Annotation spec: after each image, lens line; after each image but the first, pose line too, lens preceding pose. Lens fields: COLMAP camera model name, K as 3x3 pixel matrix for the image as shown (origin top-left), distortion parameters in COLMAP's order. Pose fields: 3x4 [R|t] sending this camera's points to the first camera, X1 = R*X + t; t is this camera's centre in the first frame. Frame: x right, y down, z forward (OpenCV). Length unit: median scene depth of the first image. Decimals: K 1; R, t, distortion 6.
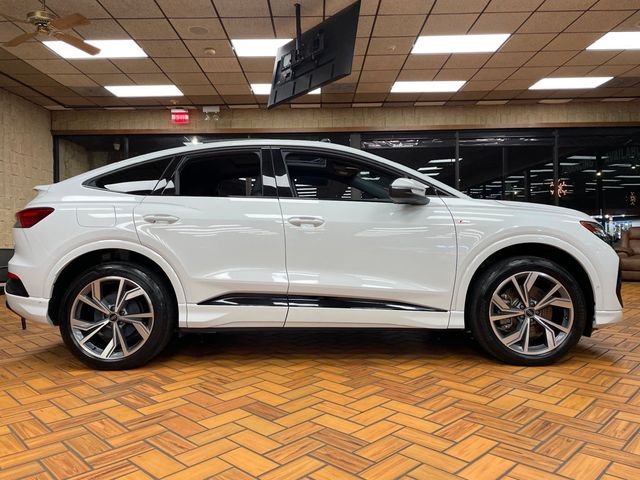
lens RADIAL K [[547.4, 0, 320.0], [0, 547.4, 240.0], [0, 0, 1]] dist [0.085533, 0.002413]
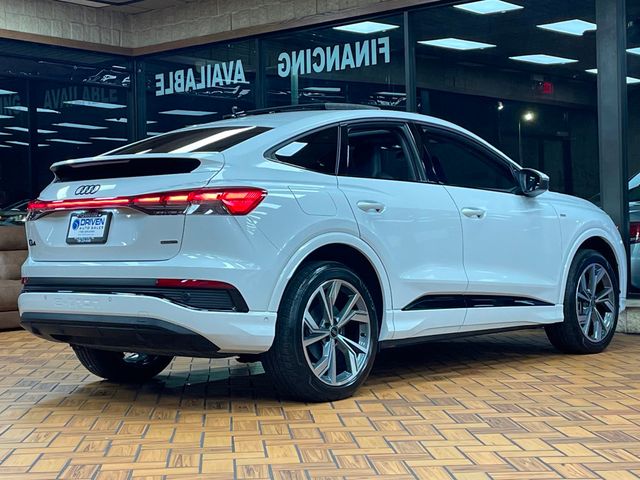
lens RADIAL K [[1092.1, 0, 320.0], [0, 1092.1, 240.0], [0, 0, 1]] dist [0.449388, 0.021470]
pose [[0.637615, -0.001756, 0.770354, -0.835769], [0.011485, 0.999908, -0.007227, 0.011775], [-0.770270, 0.013455, 0.637576, 0.024251]]
